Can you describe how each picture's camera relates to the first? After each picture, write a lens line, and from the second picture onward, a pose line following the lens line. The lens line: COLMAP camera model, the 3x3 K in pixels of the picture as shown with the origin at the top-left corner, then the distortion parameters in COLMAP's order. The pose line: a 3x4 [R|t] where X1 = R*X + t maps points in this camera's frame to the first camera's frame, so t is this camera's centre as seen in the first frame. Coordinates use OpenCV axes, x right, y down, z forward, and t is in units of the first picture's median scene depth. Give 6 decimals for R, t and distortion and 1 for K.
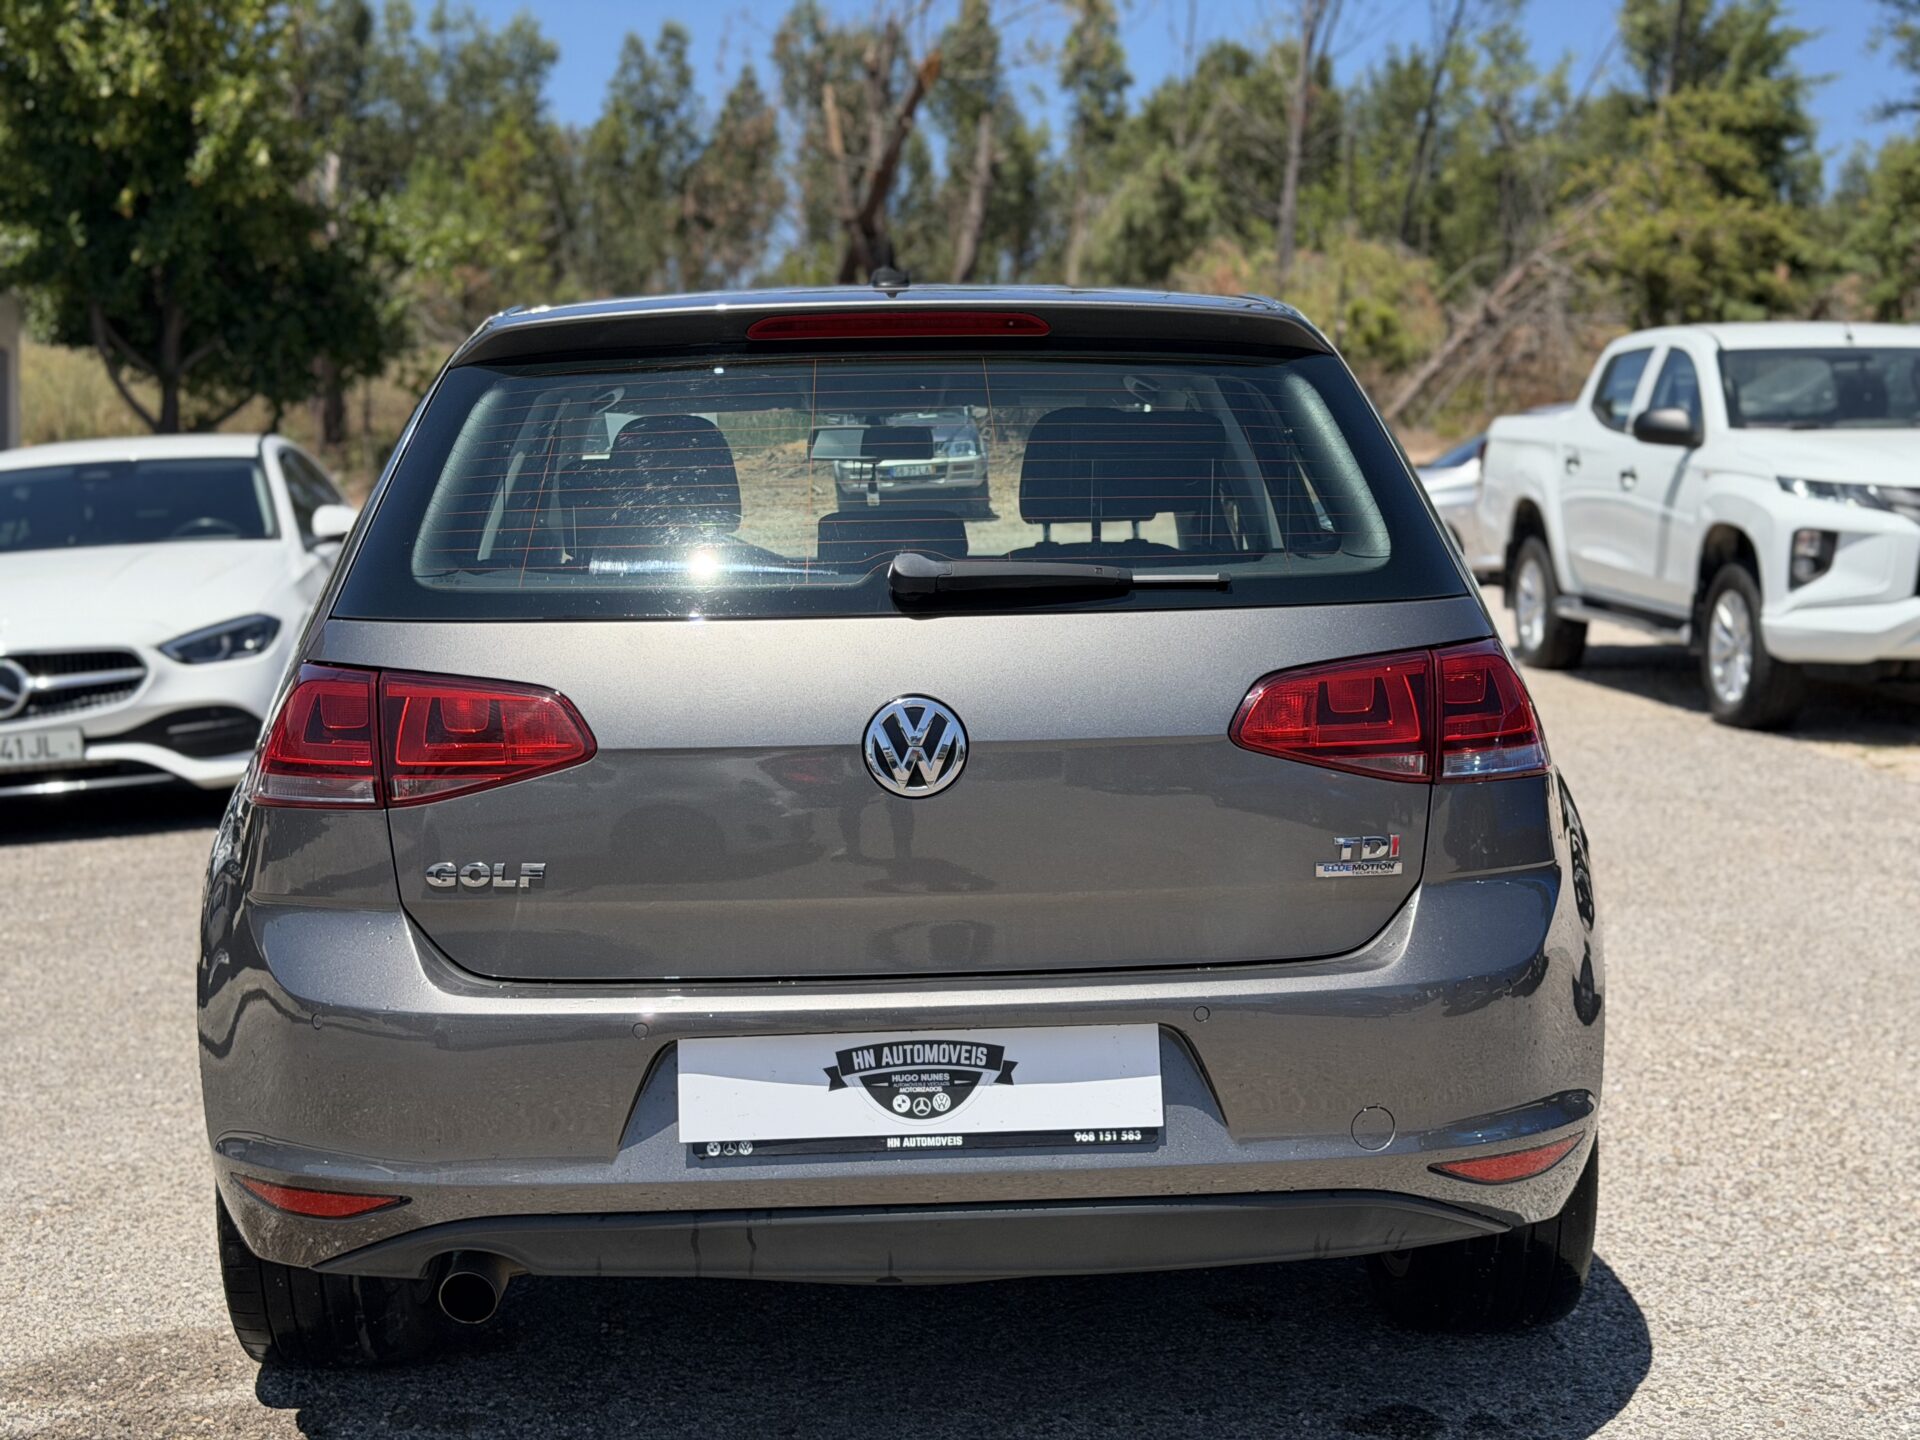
lens RADIAL K [[2704.5, 0, 960.0], [0, 2704.5, 720.0], [0, 0, 1]] dist [0.028935, -0.032568]
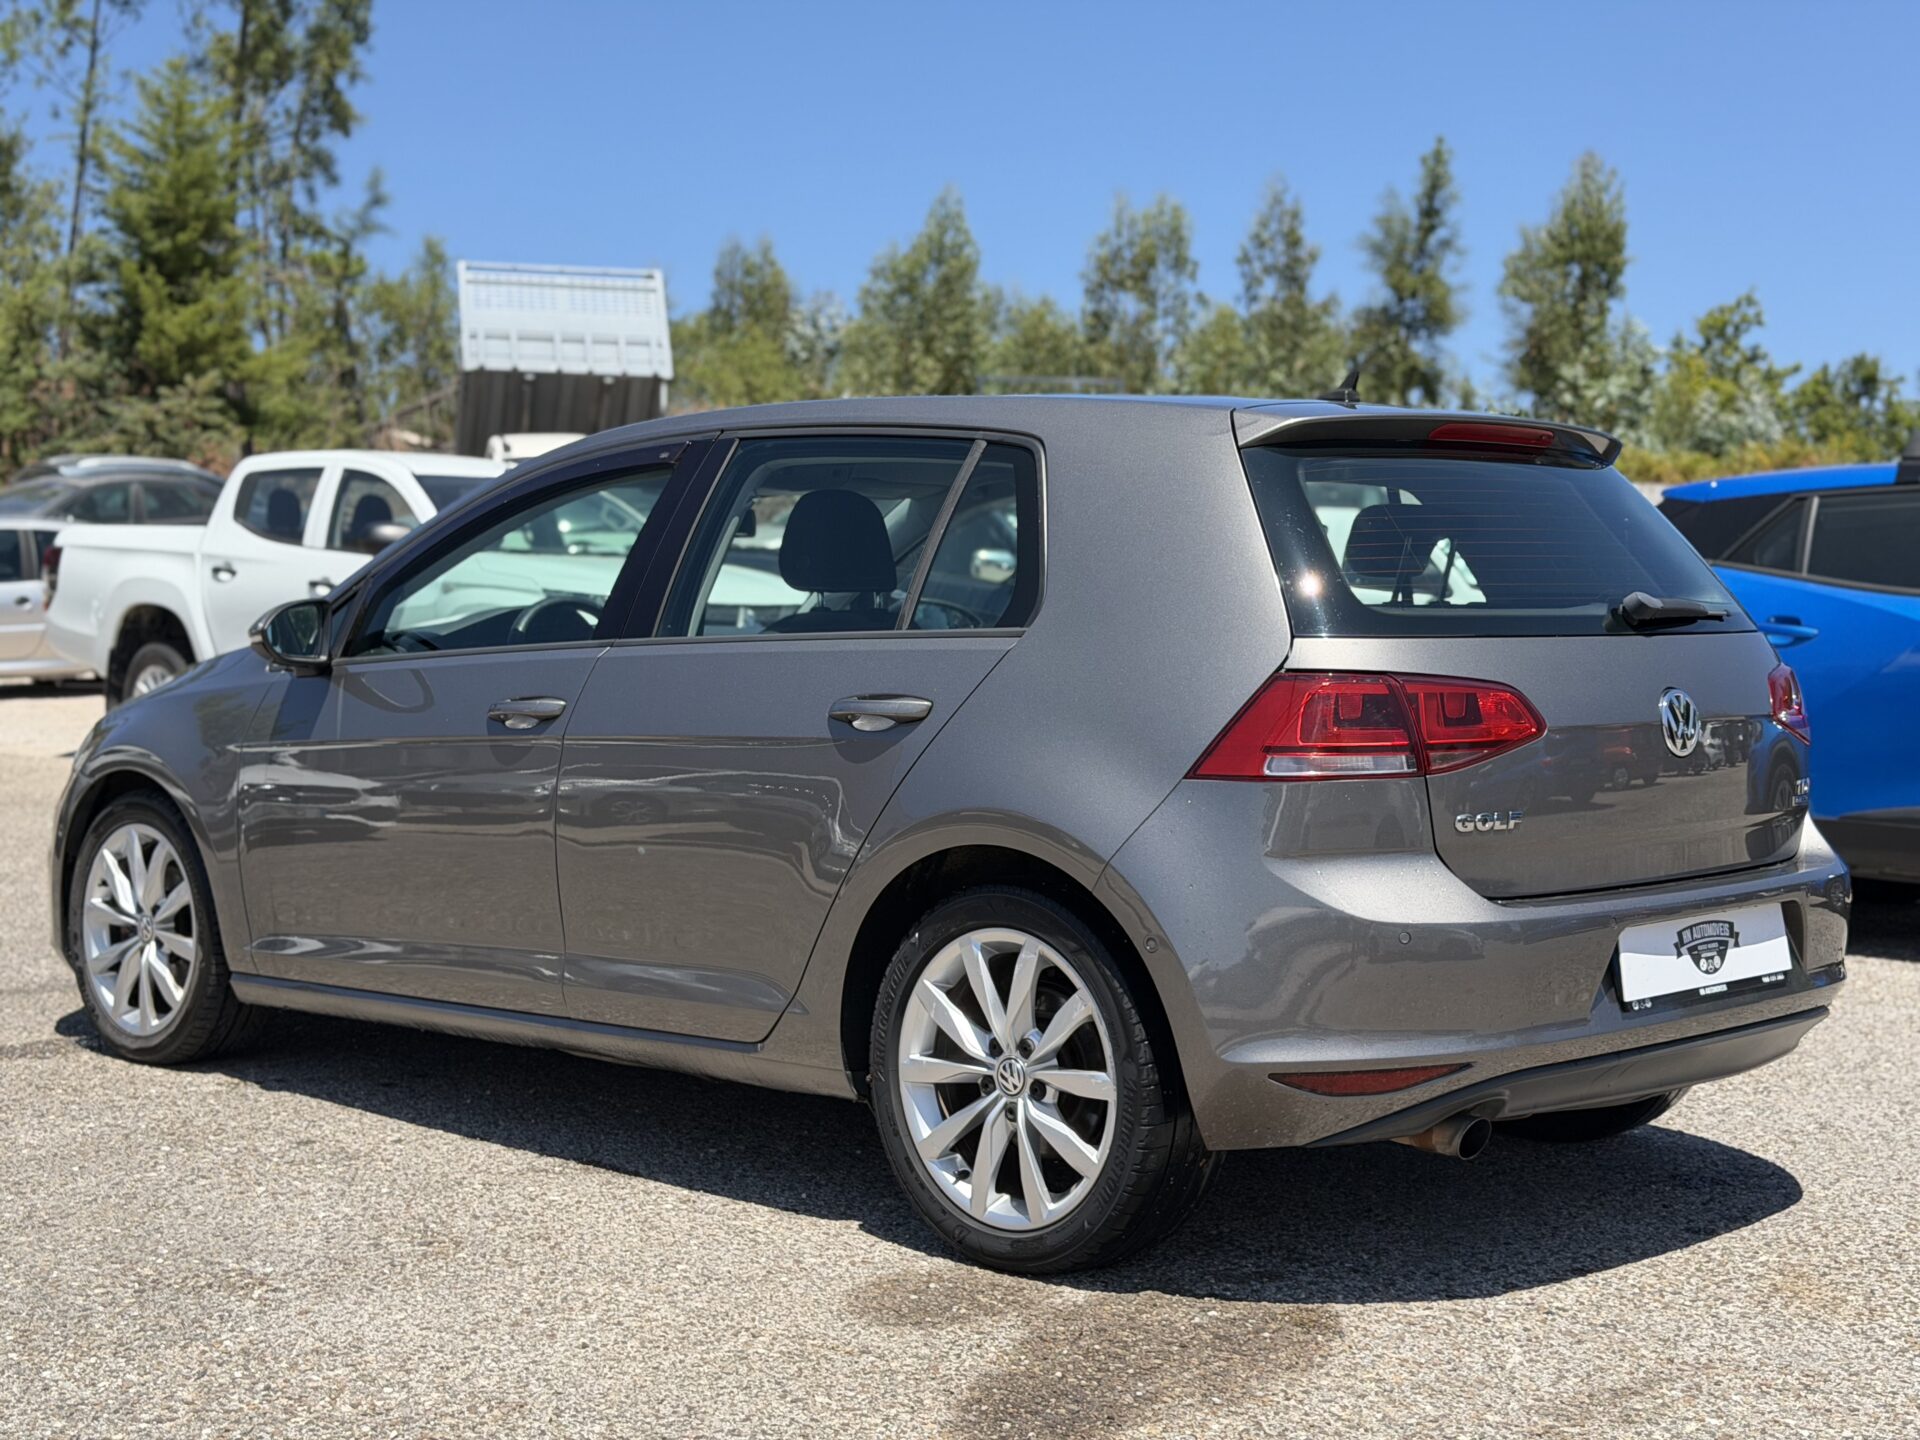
lens RADIAL K [[2704.5, 0, 960.0], [0, 2704.5, 720.0], [0, 0, 1]] dist [0.028935, -0.032568]
pose [[0.739975, -0.008406, 0.672582, -1.301358], [0.041213, 0.998610, -0.032861, 0.040545], [-0.671370, 0.052036, 0.739293, 0.174416]]
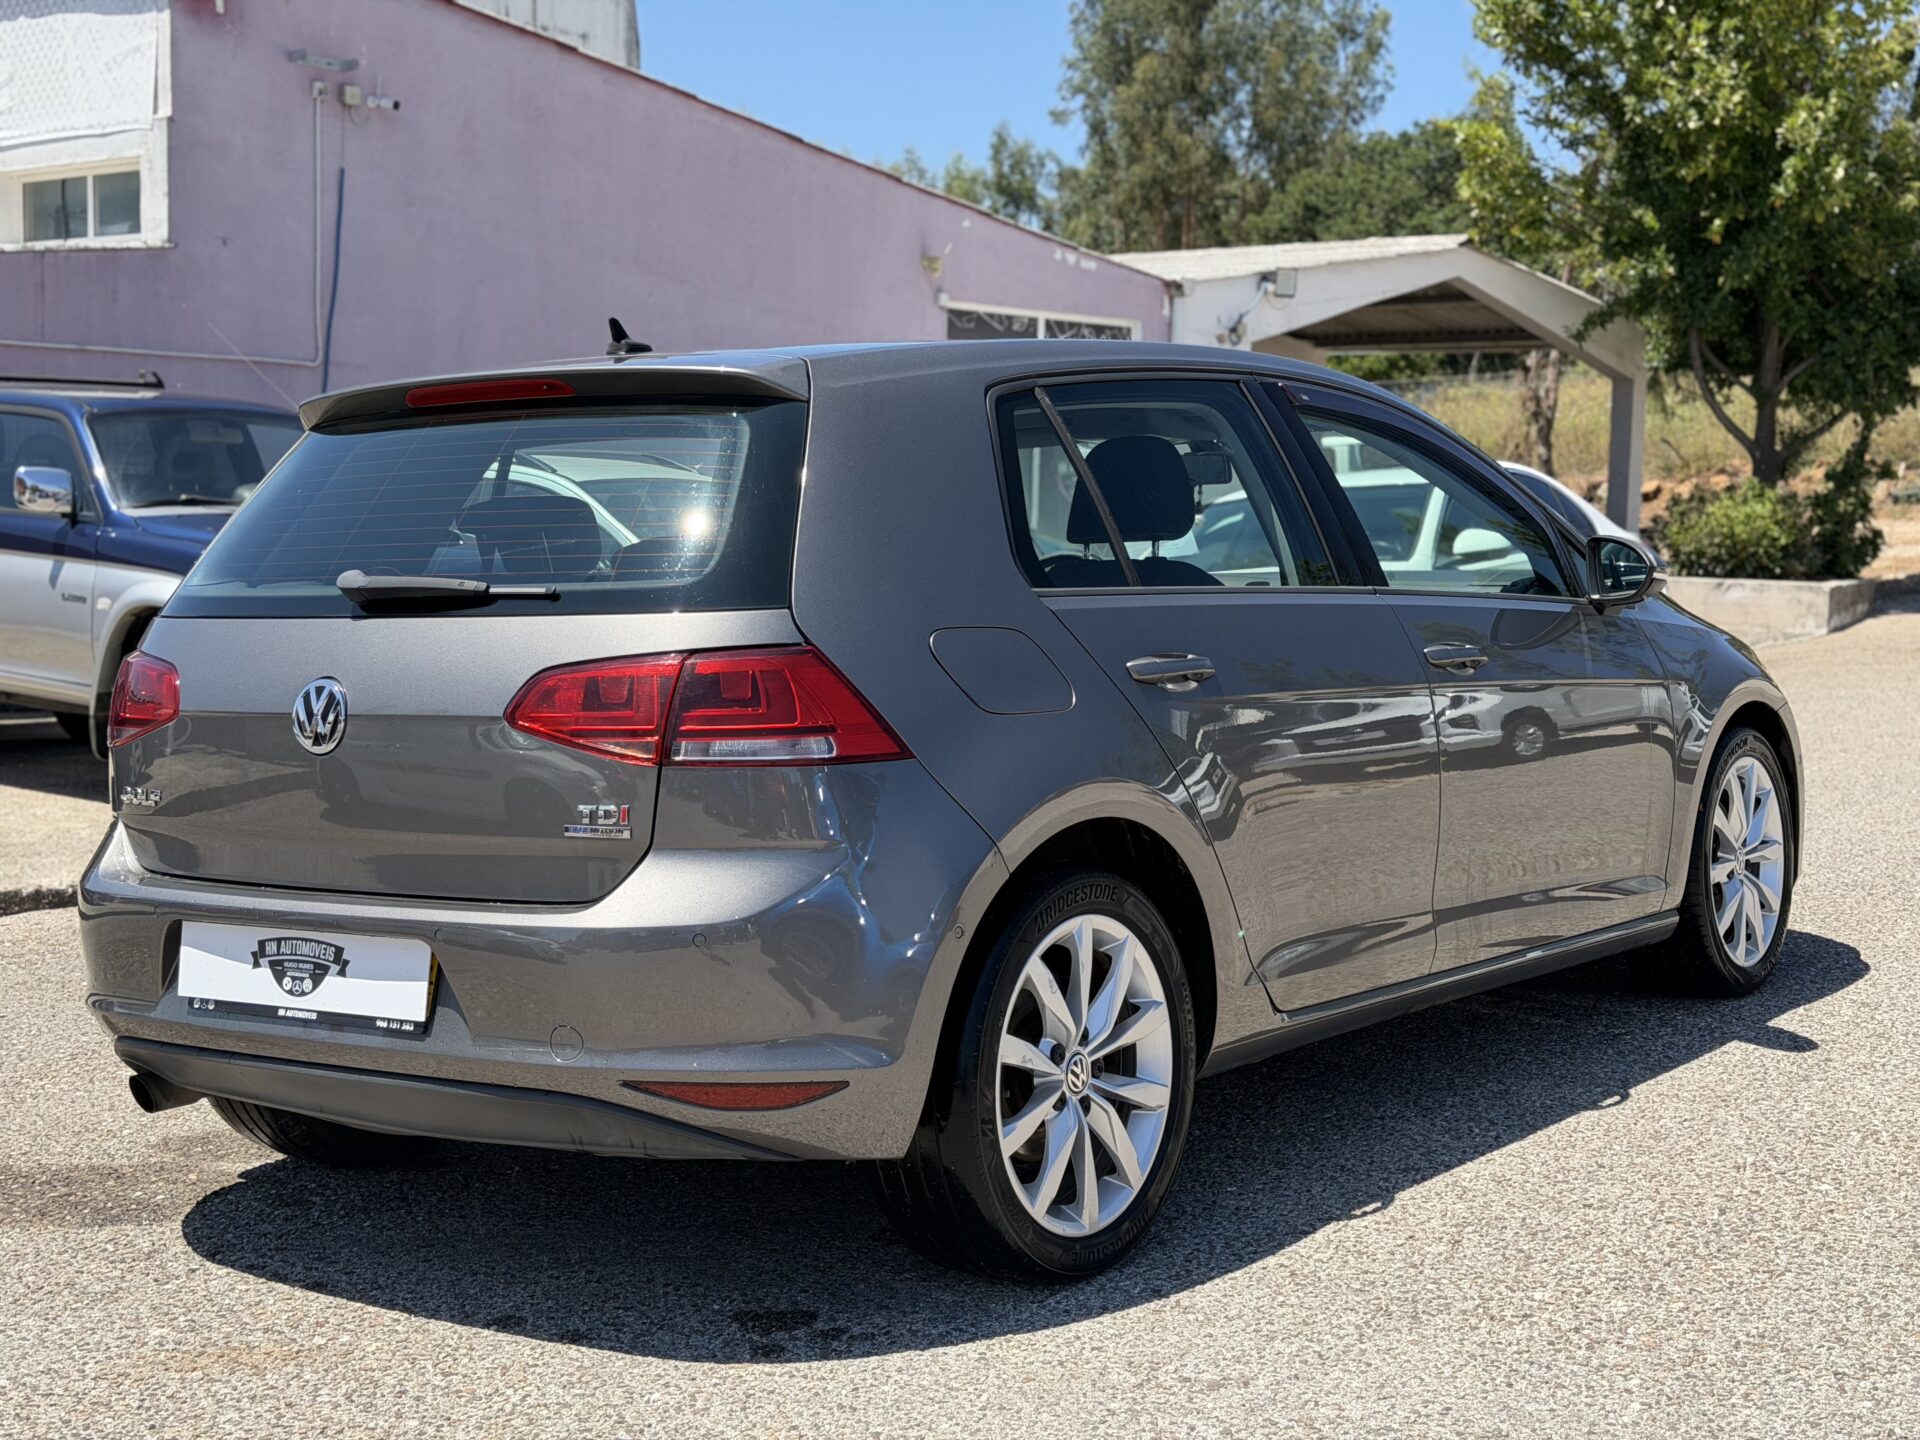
lens RADIAL K [[2632.4, 0, 960.0], [0, 2632.4, 720.0], [0, 0, 1]] dist [0.089428, 0.017272]
pose [[0.778789, 0.036448, -0.626226, 1.041931], [-0.038130, 0.999215, 0.010738, -0.014397], [0.626126, 0.015515, 0.779568, 0.187052]]
